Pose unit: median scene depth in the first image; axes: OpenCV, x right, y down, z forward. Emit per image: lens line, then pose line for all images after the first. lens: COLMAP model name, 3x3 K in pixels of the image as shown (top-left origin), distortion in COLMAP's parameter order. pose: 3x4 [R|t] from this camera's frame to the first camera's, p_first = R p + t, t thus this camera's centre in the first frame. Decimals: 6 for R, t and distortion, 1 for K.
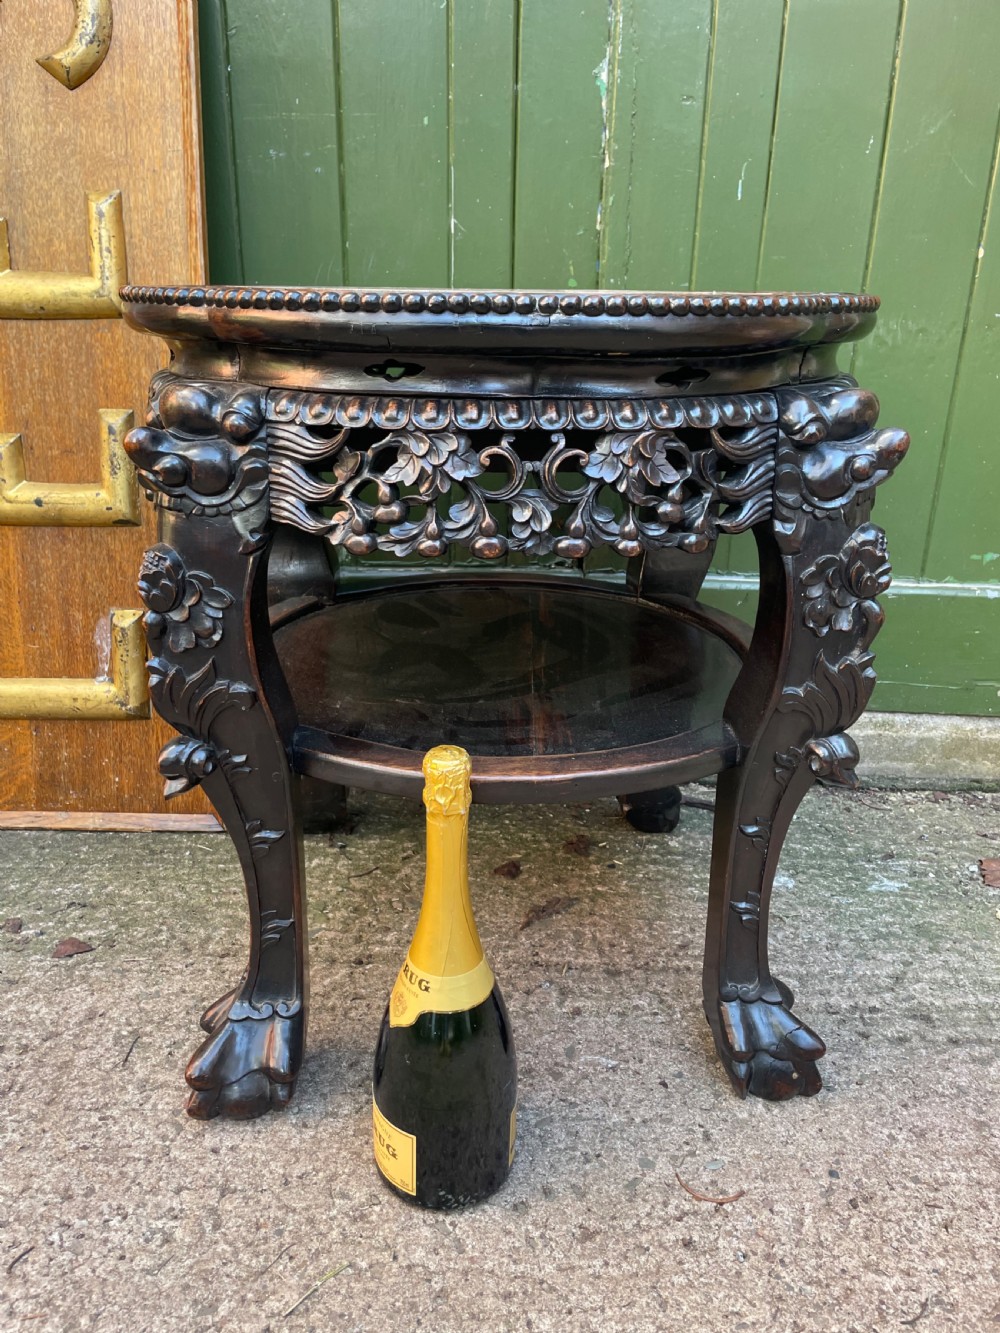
lens RADIAL K [[1016.3, 0, 491.9], [0, 1016.3, 672.6], [0, 0, 1]] dist [0.081234, -0.114536]
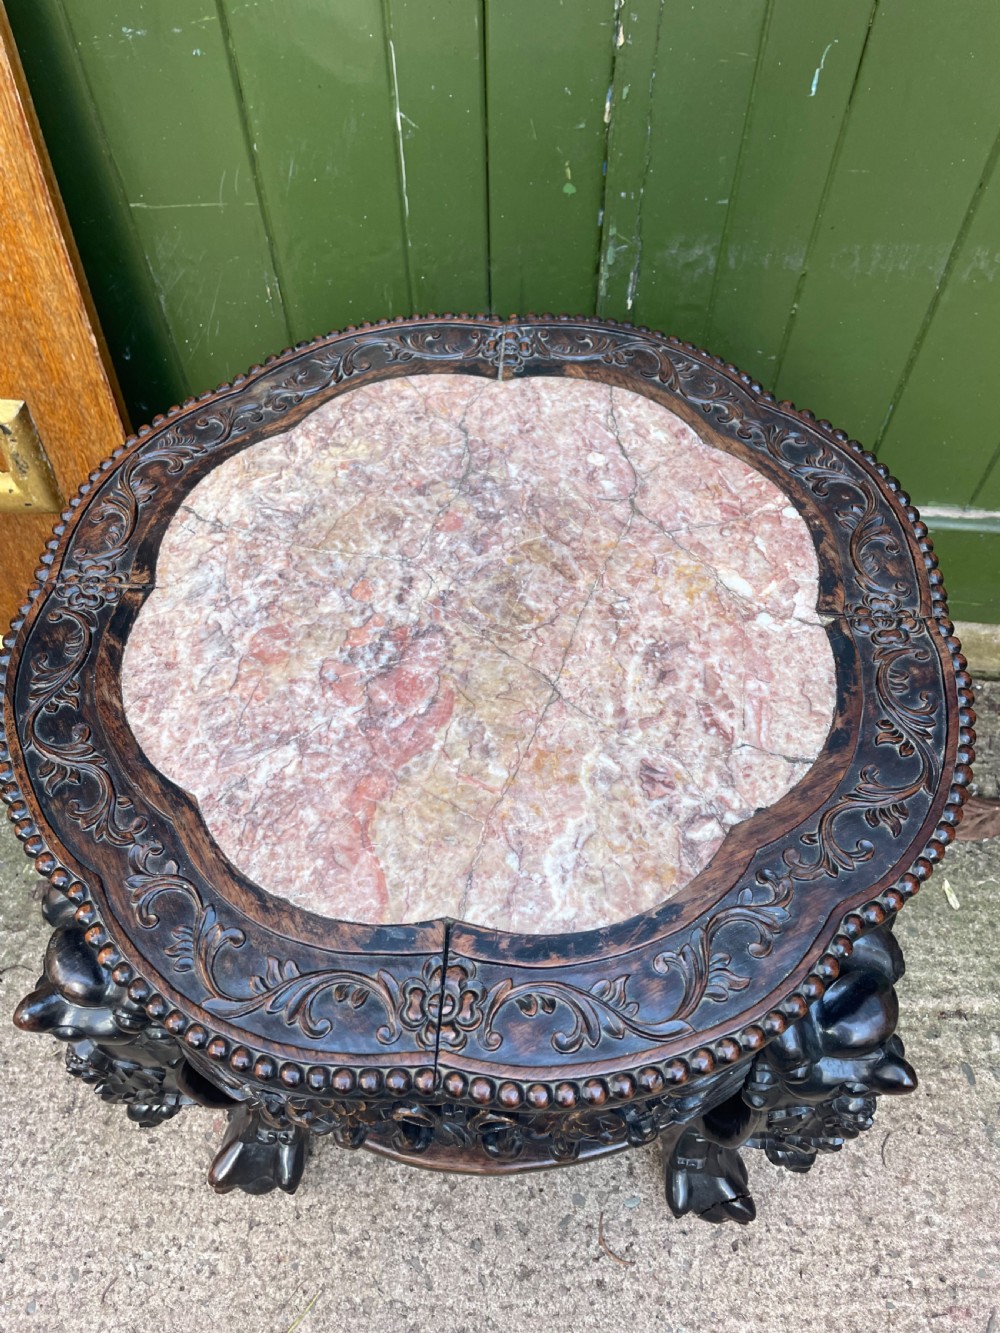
lens RADIAL K [[1016.3, 0, 491.4], [0, 1016.3, 658.8], [0, 0, 1]] dist [0.081234, -0.114536]
pose [[0.999055, 0.011191, -0.042001, 0.075277], [0.014322, 0.827580, 0.561166, -0.671971], [0.041039, -0.561237, 0.826637, 0.271367]]
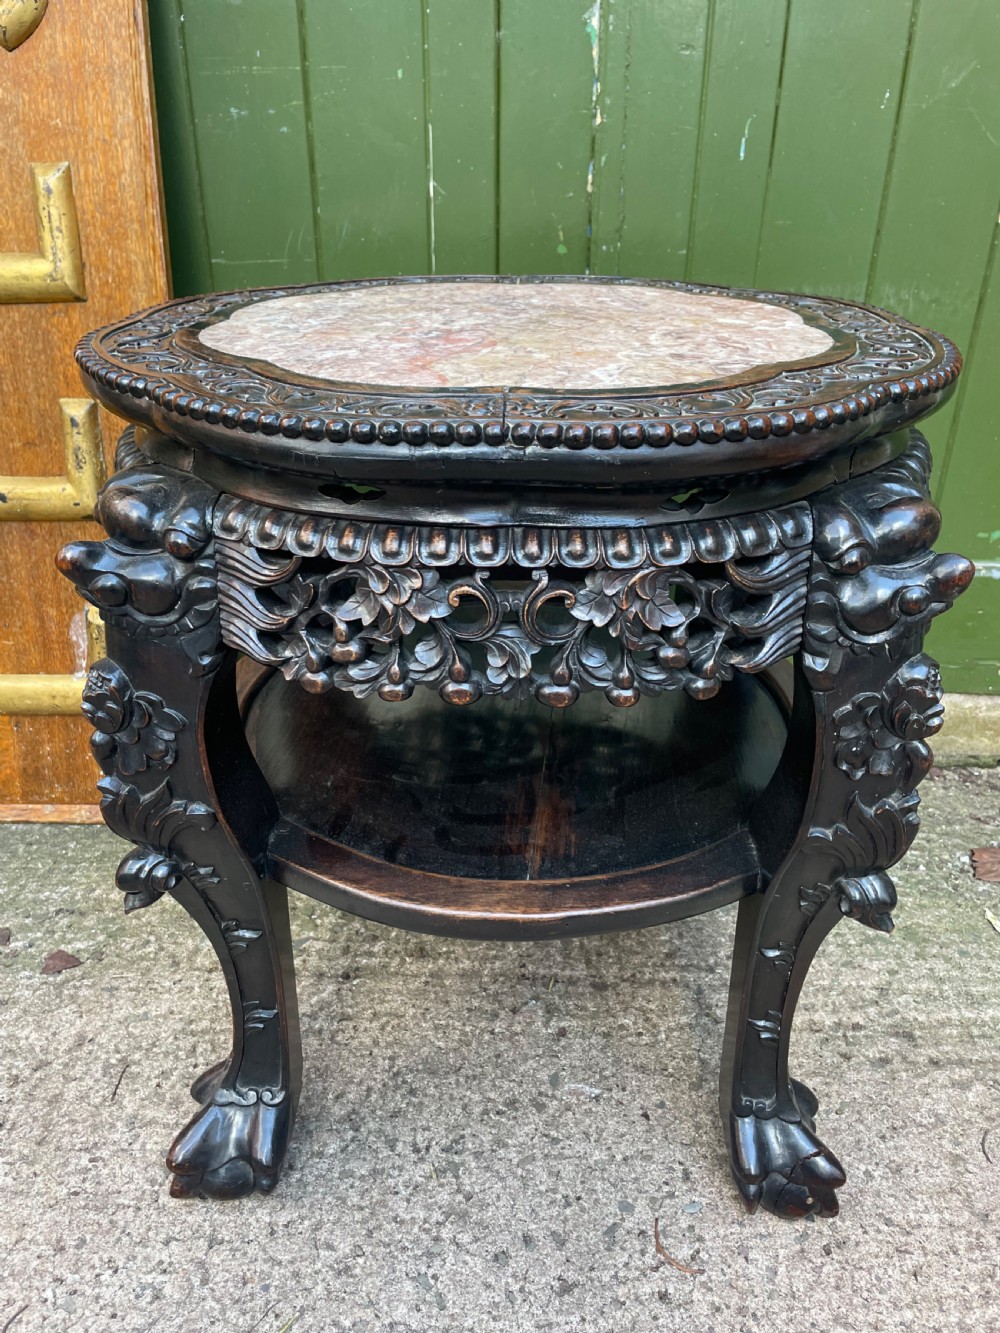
lens RADIAL K [[1016.3, 0, 496.4], [0, 1016.3, 662.7], [0, 0, 1]] dist [0.081234, -0.114536]
pose [[0.999966, -0.007723, -0.003024, 0.024771], [0.008019, 0.993351, 0.114845, -0.149891], [0.002117, -0.114865, 0.993379, 0.041047]]
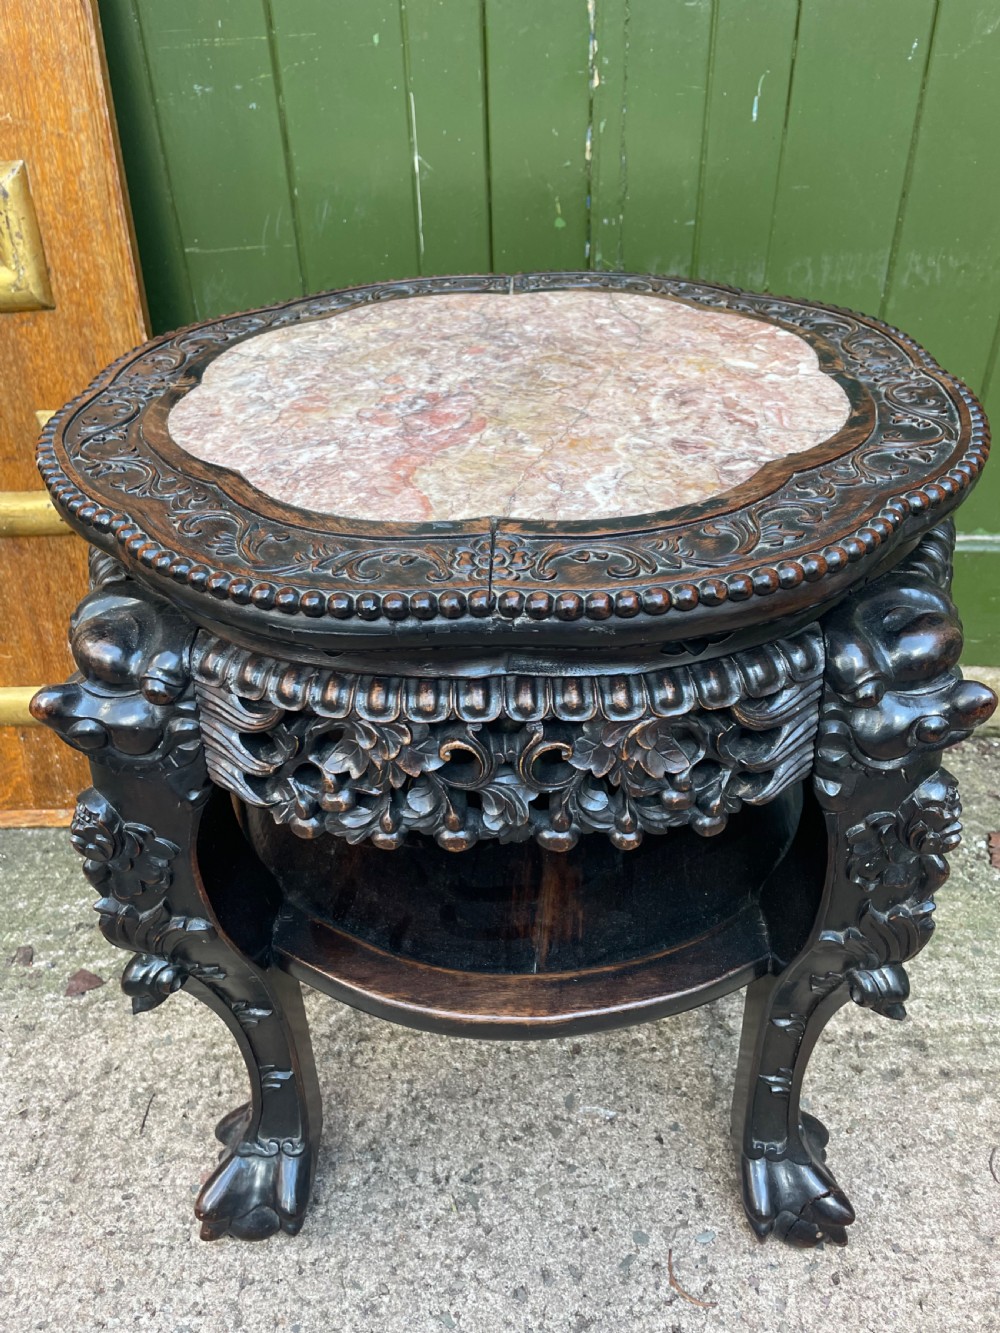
lens RADIAL K [[1016.3, 0, 494.7], [0, 1016.3, 664.6], [0, 0, 1]] dist [0.081234, -0.114536]
pose [[0.999049, -0.036337, -0.024102, 0.040831], [0.040985, 0.971217, 0.234645, -0.293199], [0.014882, -0.235410, 0.971782, 0.095135]]
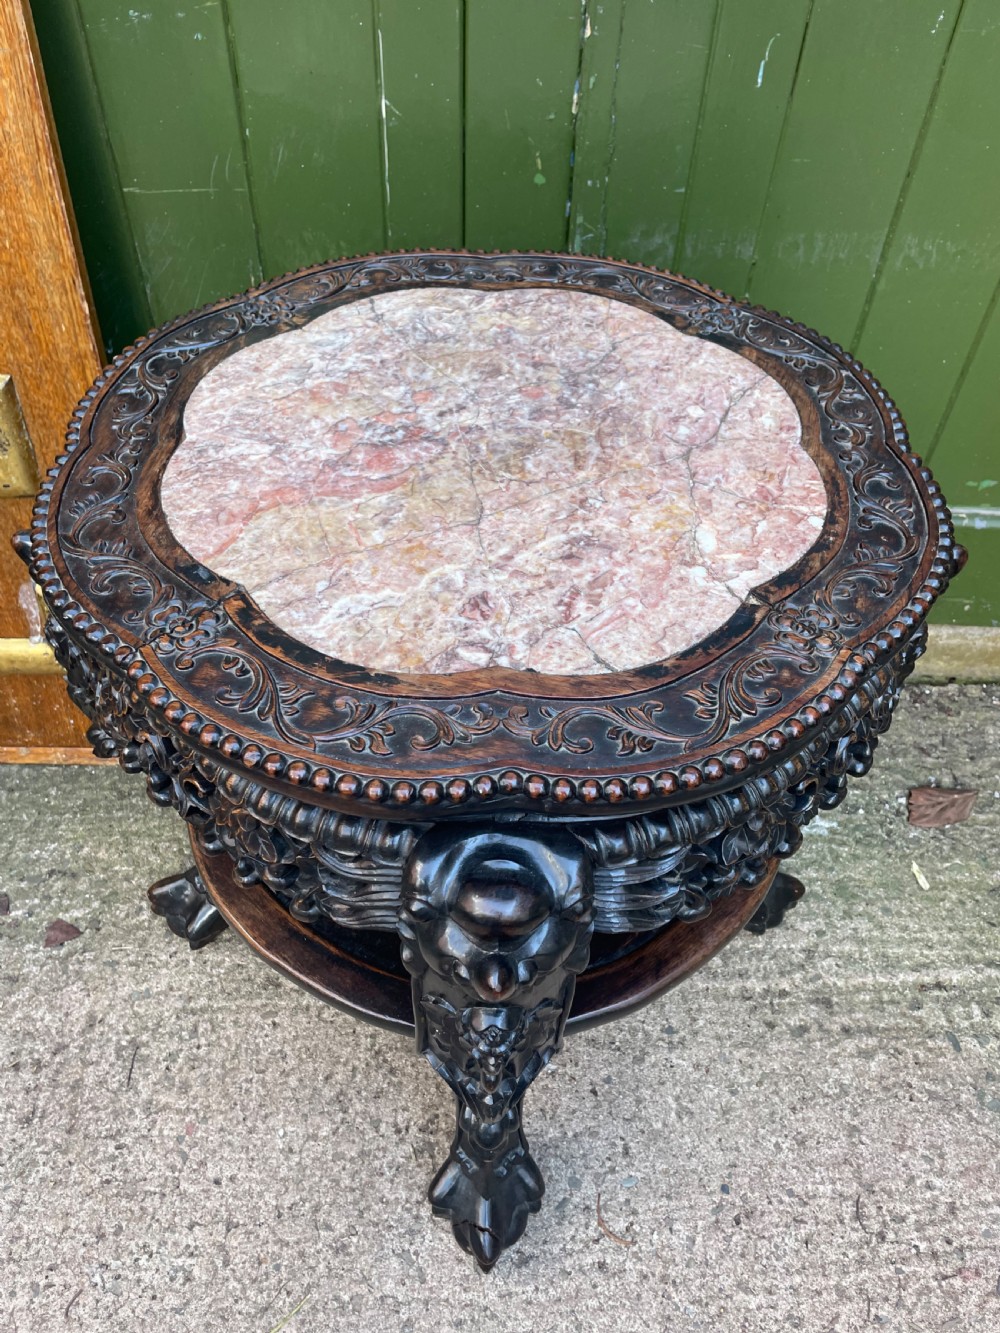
lens RADIAL K [[1016.3, 0, 497.2], [0, 1016.3, 677.9], [0, 0, 1]] dist [0.081234, -0.114536]
pose [[0.999529, -0.010160, 0.028957, 0.024860], [-0.004136, 0.890389, 0.455182, -0.520775], [-0.030408, -0.455087, 0.889928, 0.159492]]
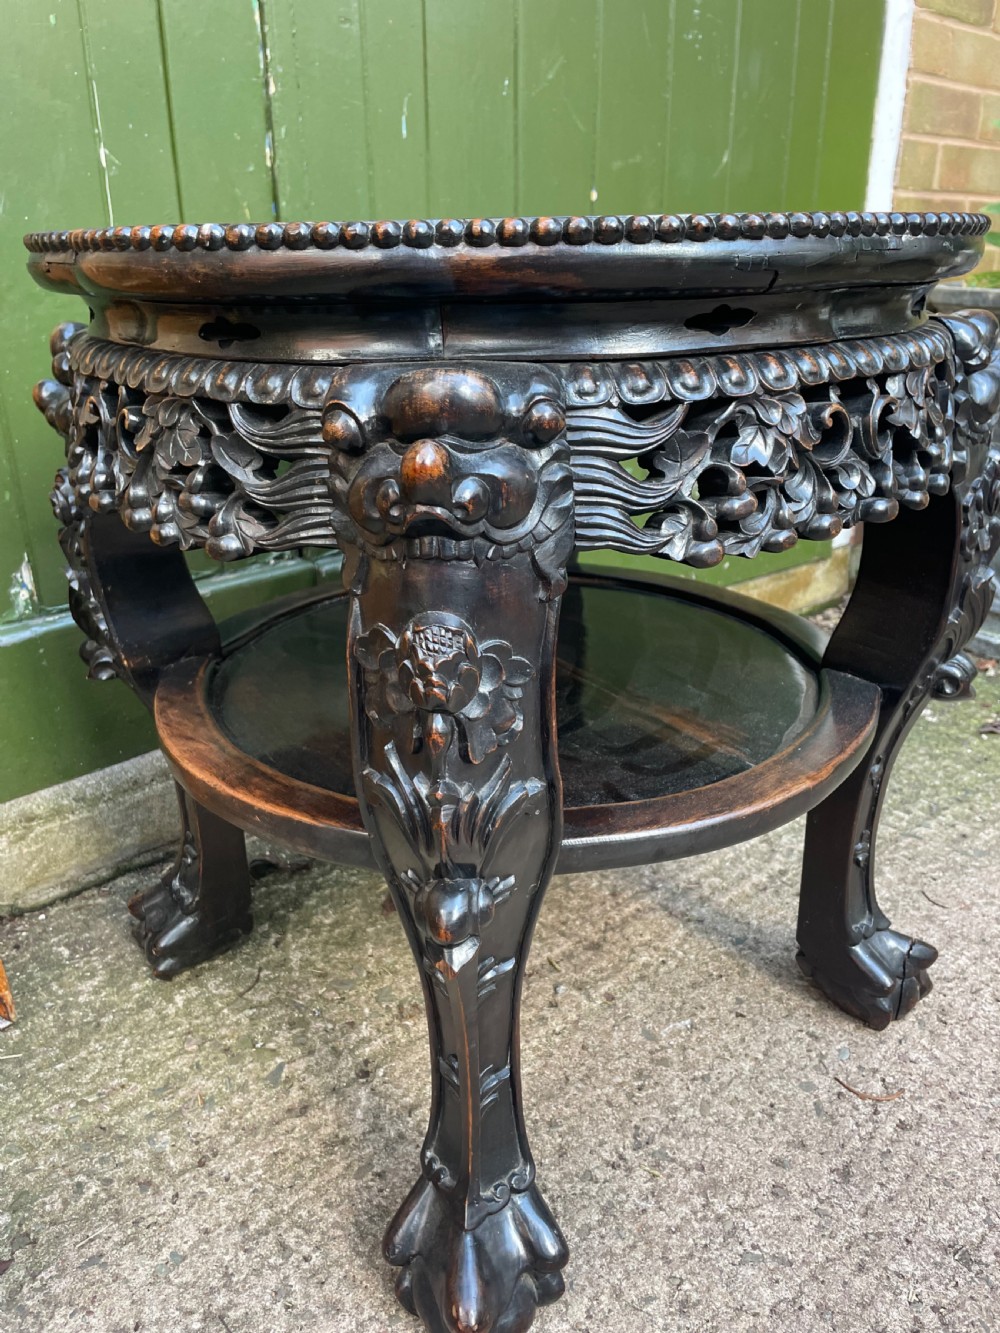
lens RADIAL K [[1016.3, 0, 495.7], [0, 1016.3, 664.9], [0, 0, 1]] dist [0.081234, -0.114536]
pose [[0.751924, -0.272525, 0.600284, -0.494392], [0.257196, 0.959669, 0.113517, -0.102116], [-0.607010, 0.069034, 0.791690, 0.297106]]
